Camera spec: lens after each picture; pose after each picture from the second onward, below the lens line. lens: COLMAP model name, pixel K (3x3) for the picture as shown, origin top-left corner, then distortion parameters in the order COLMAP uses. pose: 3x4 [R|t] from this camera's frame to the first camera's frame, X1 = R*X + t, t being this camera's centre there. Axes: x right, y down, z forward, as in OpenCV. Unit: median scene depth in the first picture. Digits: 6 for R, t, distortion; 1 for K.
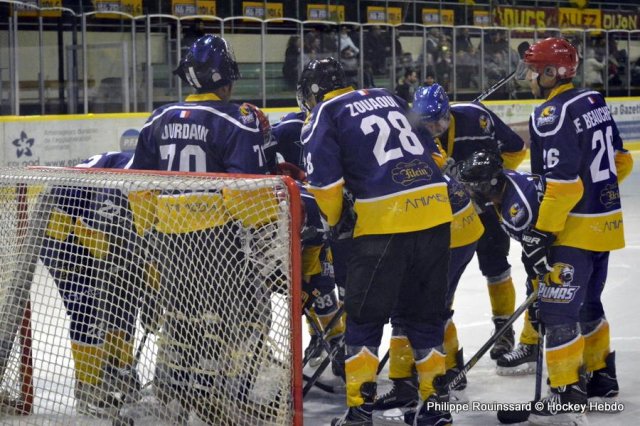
lens RADIAL K [[2916.1, 0, 320.0], [0, 2916.1, 213.0], [0, 0, 1]] dist [-0.232892, -3.177878]
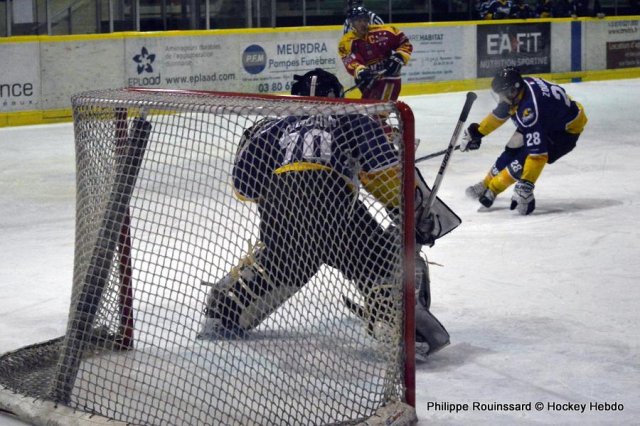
lens RADIAL K [[1836.6, 0, 320.0], [0, 1836.6, 213.0], [0, 0, 1]] dist [0.039344, -1.453484]
pose [[0.997312, 0.015338, -0.071654, 0.005178], [-0.010005, 0.997193, 0.074198, -0.020484], [0.072591, -0.073281, 0.994666, 0.408413]]
